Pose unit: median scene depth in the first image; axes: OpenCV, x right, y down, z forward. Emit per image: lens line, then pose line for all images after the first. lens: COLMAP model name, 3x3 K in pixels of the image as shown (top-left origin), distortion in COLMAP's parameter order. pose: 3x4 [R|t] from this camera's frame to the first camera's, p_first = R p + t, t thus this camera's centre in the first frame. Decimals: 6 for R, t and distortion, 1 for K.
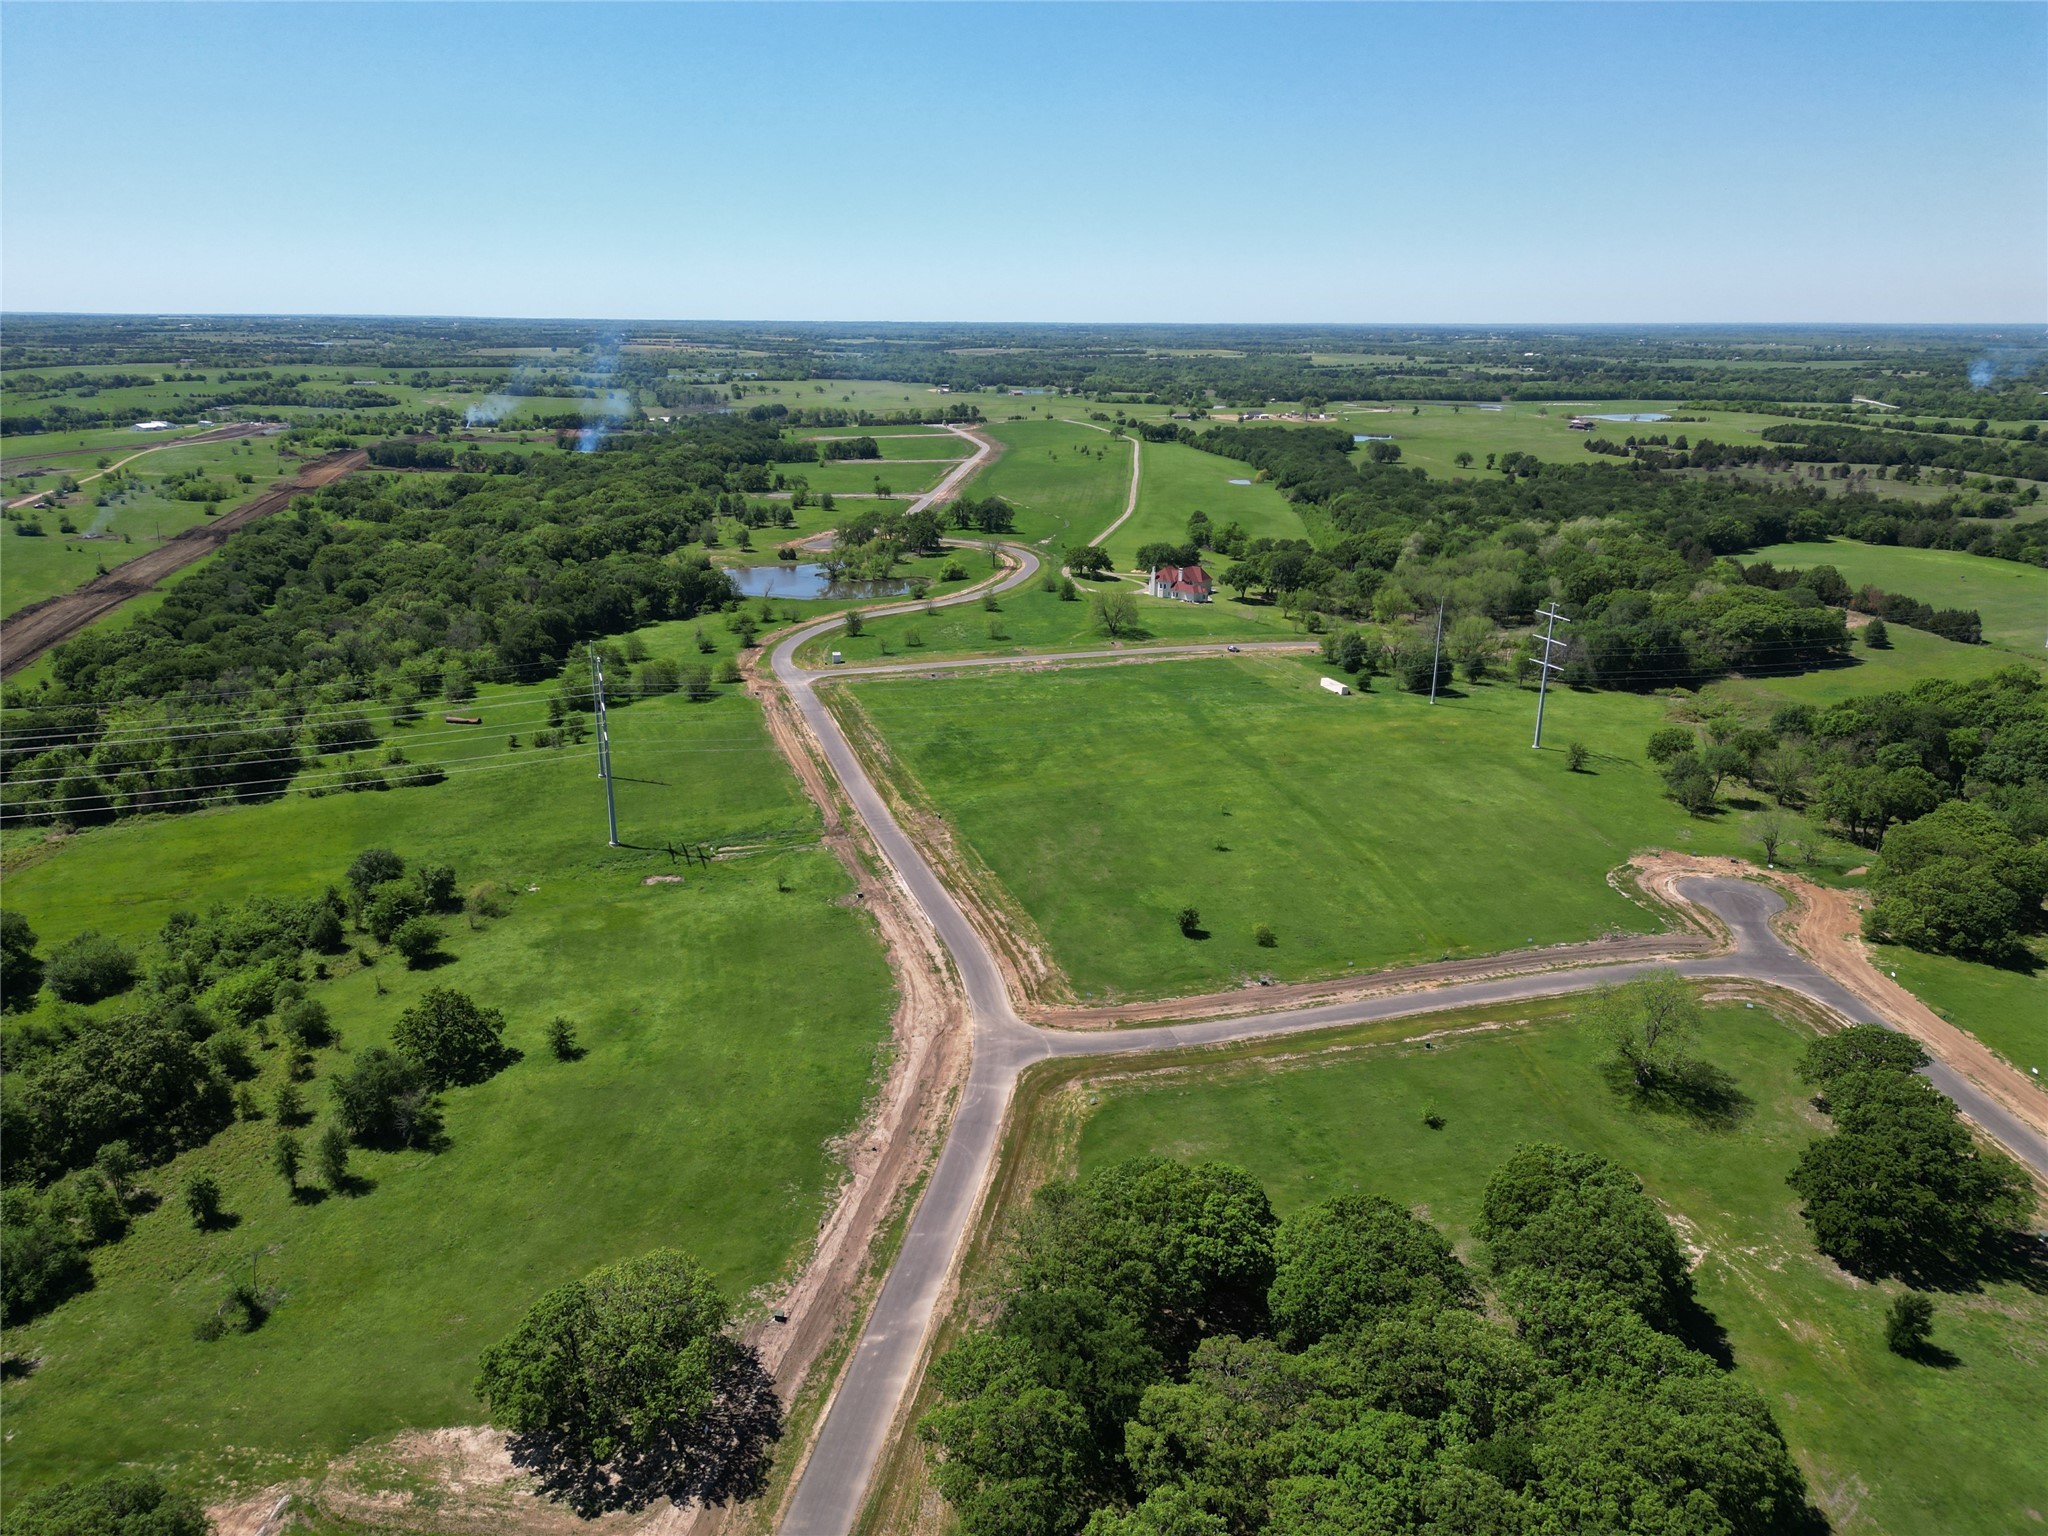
lens RADIAL K [[1424.0, 0, 1032.0], [0, 1424.0, 771.3], [0, 0, 1]] dist [0.077701, -0.083446]
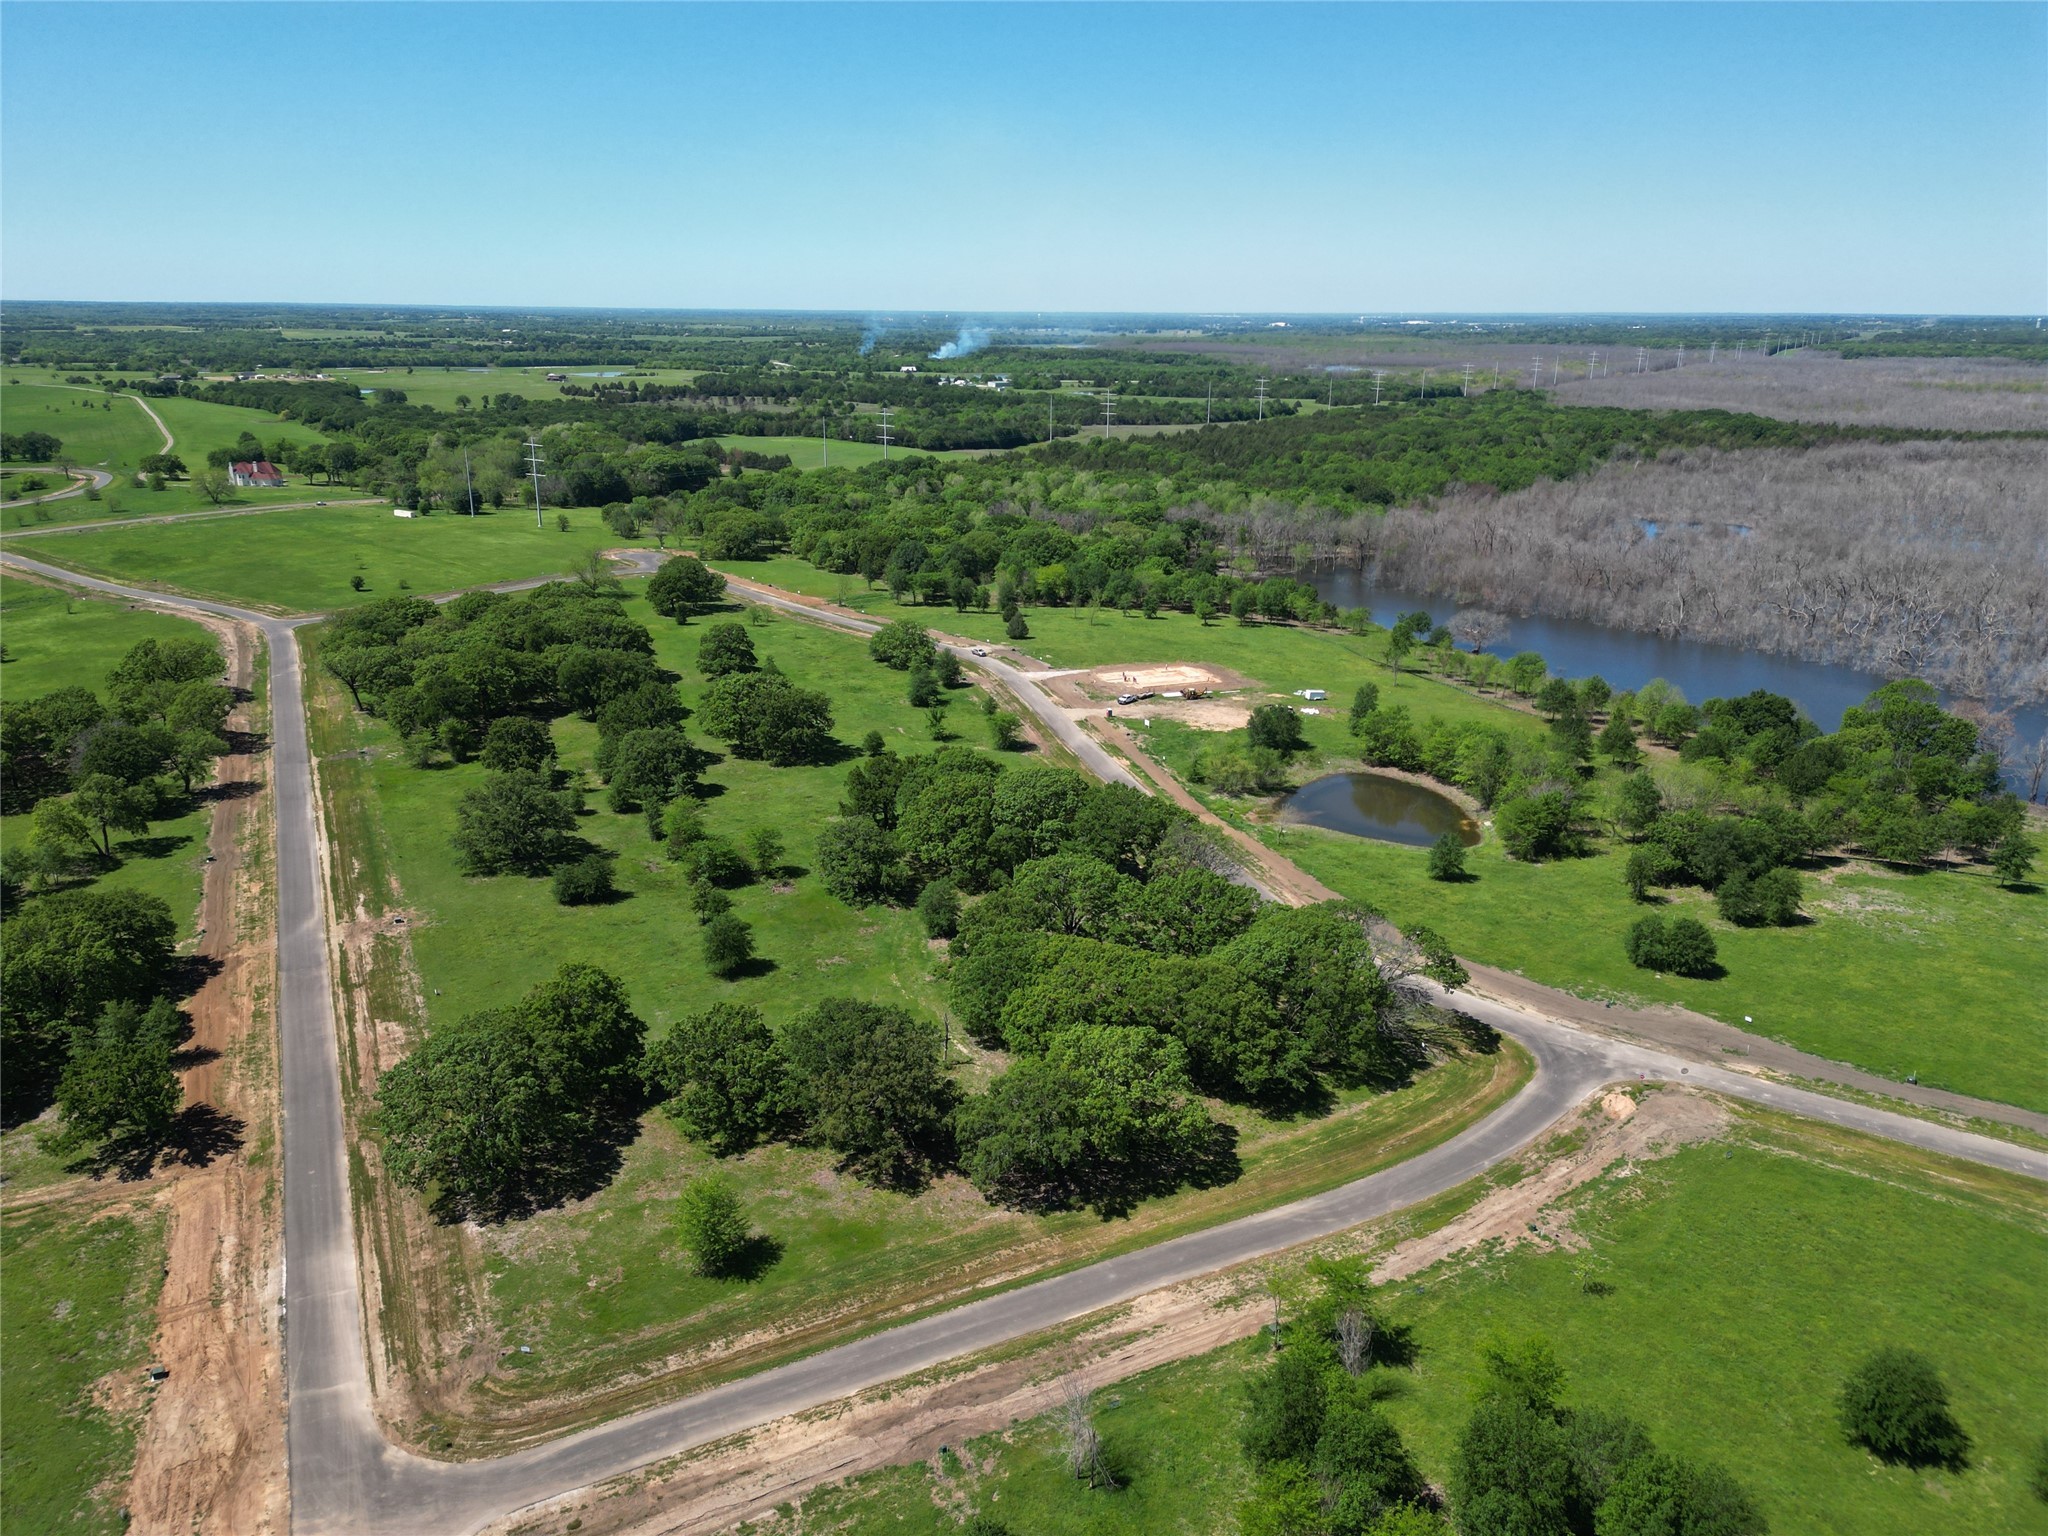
lens RADIAL K [[1424.0, 0, 1032.0], [0, 1424.0, 771.3], [0, 0, 1]] dist [0.077701, -0.083446]
pose [[0.794225, -0.185705, 0.578550, -0.065577], [0.179934, 0.981327, 0.067979, 0.076111], [-0.580371, 0.050110, 0.812809, -0.205842]]
